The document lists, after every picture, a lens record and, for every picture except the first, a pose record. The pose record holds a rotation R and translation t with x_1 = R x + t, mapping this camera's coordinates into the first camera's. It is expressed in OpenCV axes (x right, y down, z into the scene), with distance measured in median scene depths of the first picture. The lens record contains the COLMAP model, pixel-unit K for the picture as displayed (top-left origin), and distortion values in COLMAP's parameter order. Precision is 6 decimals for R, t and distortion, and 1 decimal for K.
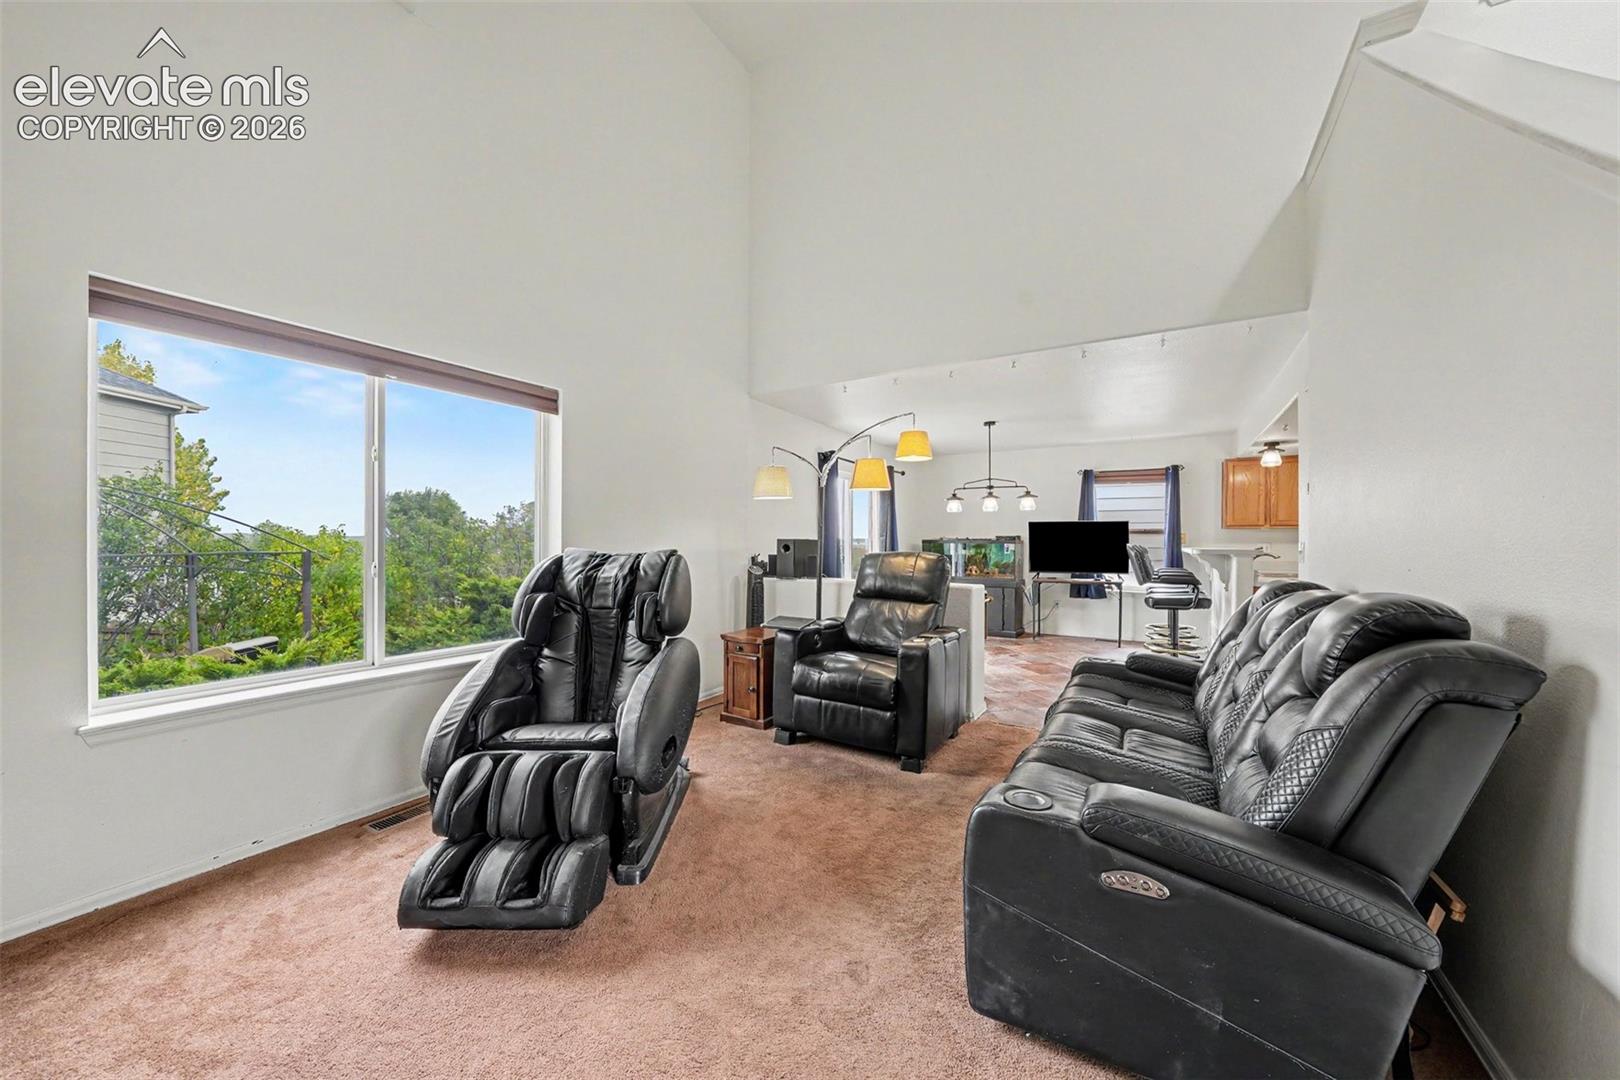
lens RADIAL K [[595.7, 0, 810.0], [0, 595.7, 540.0], [0, 0, 1]] dist [-0.001910, -0.000130]
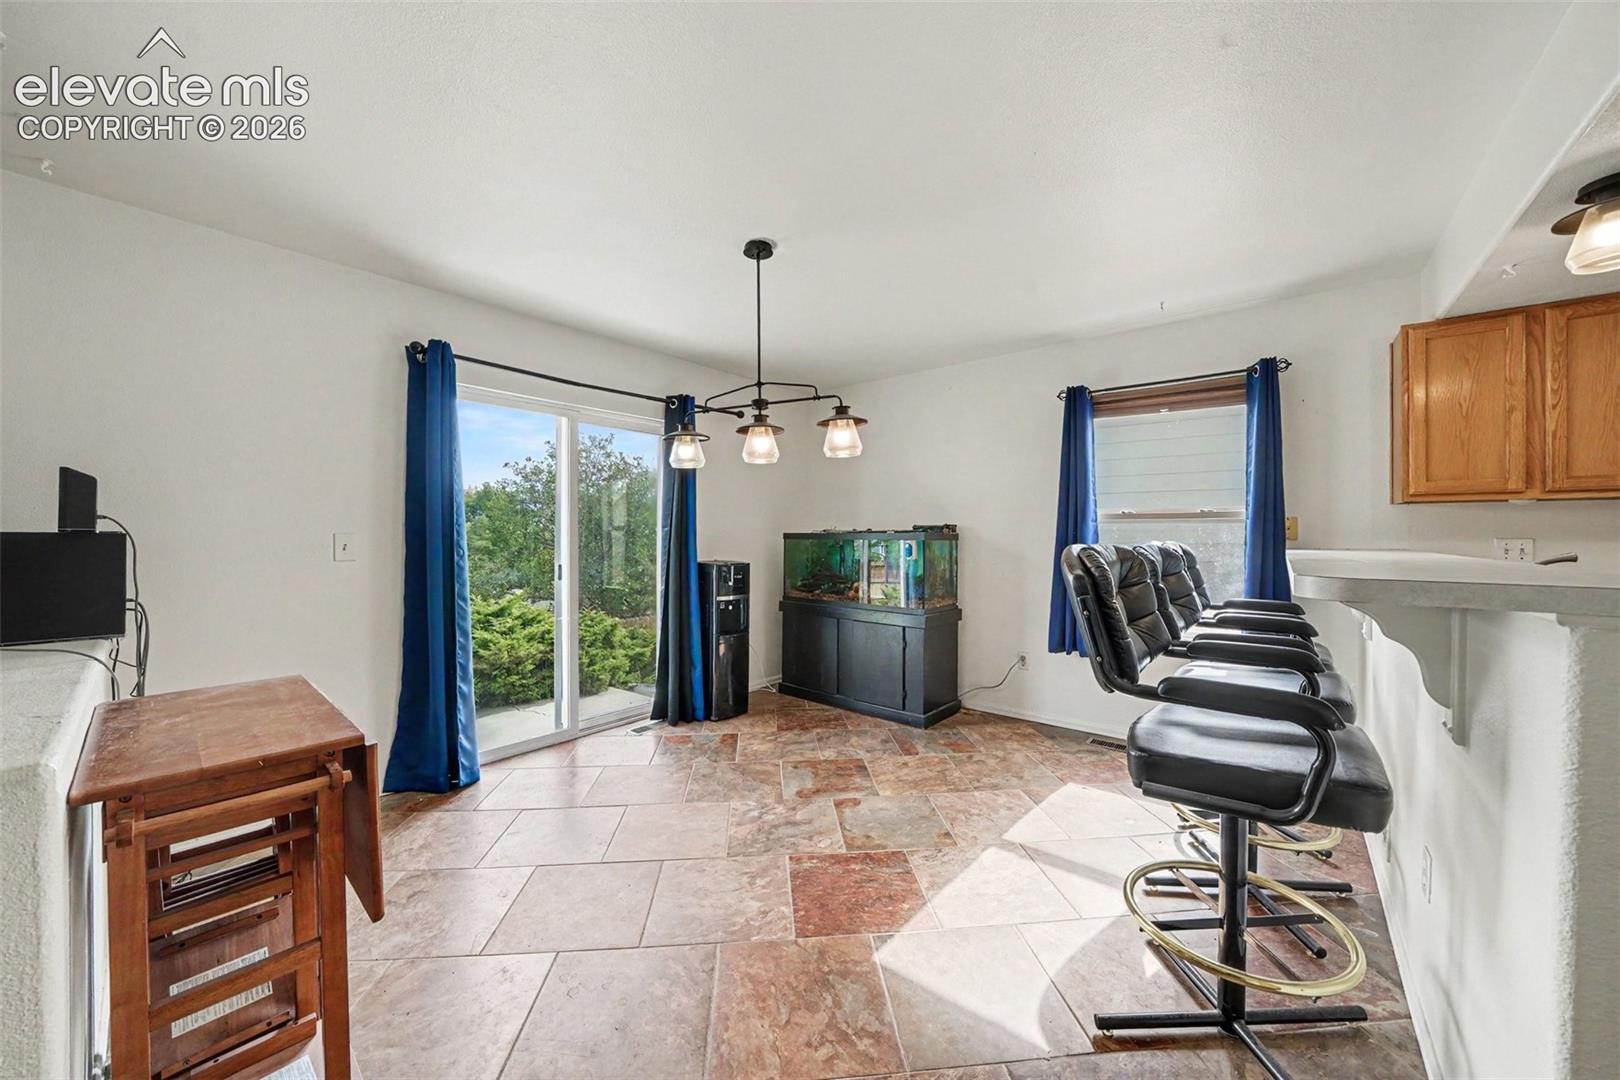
lens RADIAL K [[560.7, 0, 821.0], [0, 560.7, 537.6], [0, 0, 1]] dist [-0.020257, -0.000007]
pose [[0.987202, 0.000731, -0.159470, 0.399599], [-0.000109, 0.999992, 0.003910, 0.001903], [0.159472, -0.003842, 0.987195, 0.617802]]
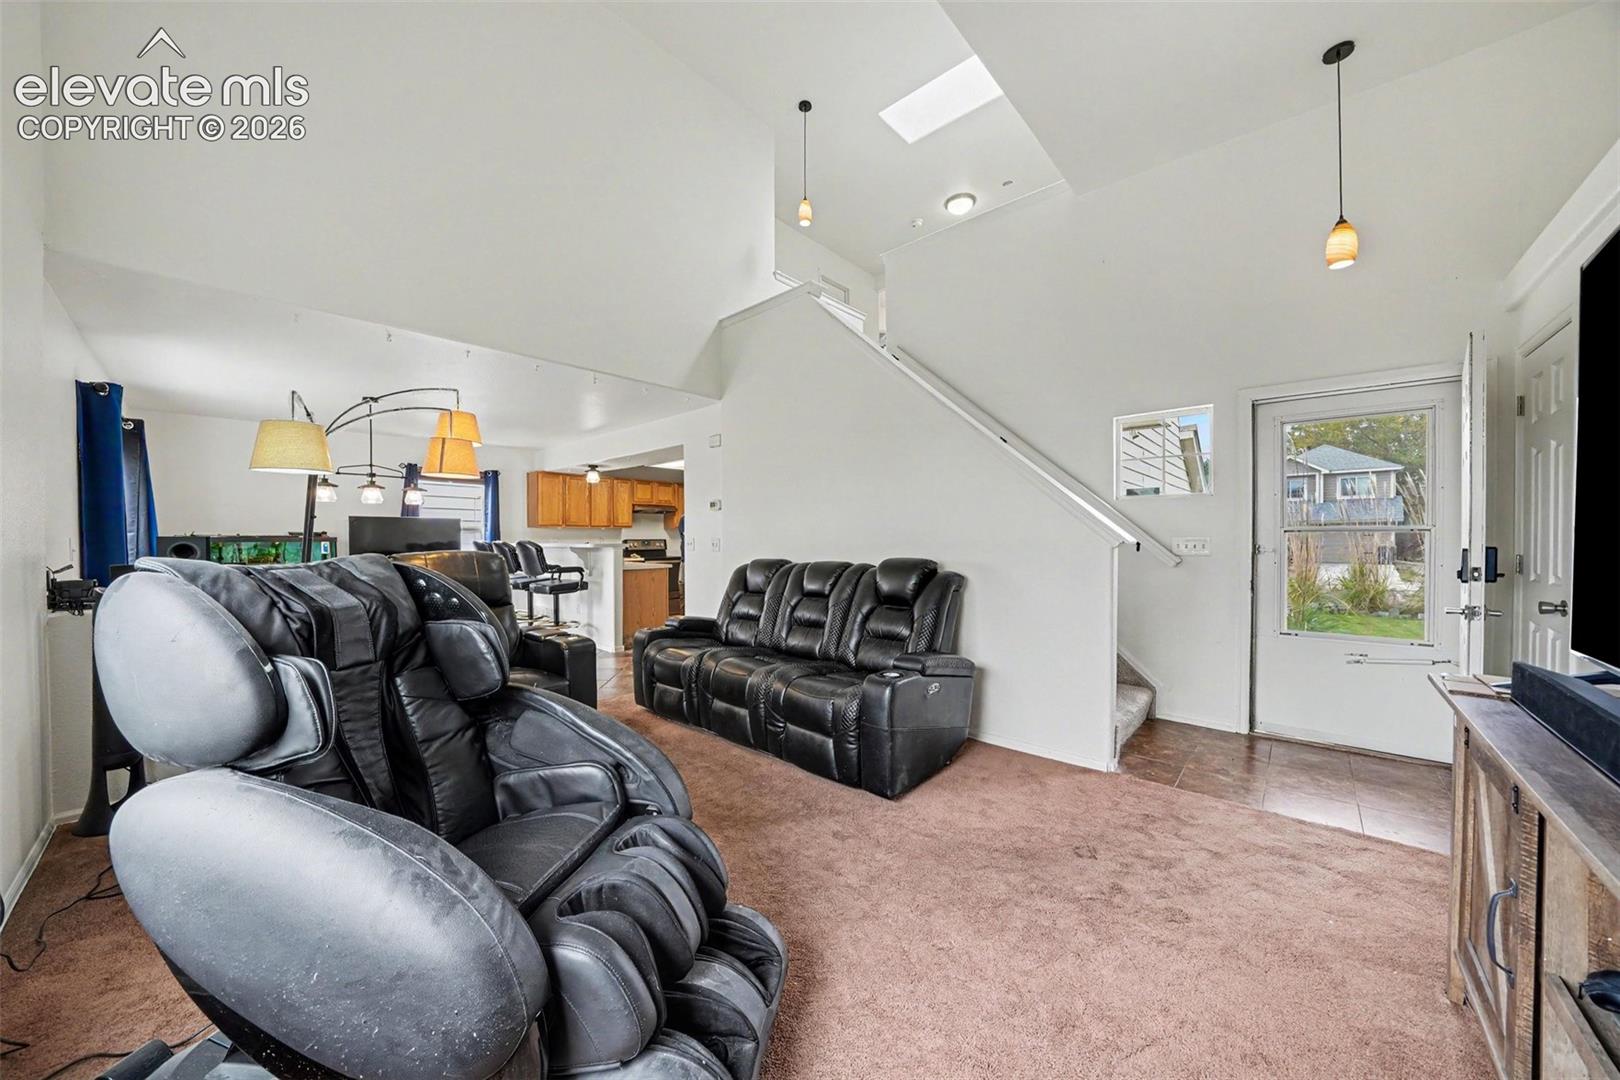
lens RADIAL K [[560.7, 0, 821.0], [0, 560.7, 537.6], [0, 0, 1]] dist [-0.020257, -0.000007]
pose [[0.183720, -0.003035, 0.982974, -0.348943], [0.003513, 0.999991, 0.002430, 0.000873], [-0.982972, 0.003007, 0.183729, 0.224214]]
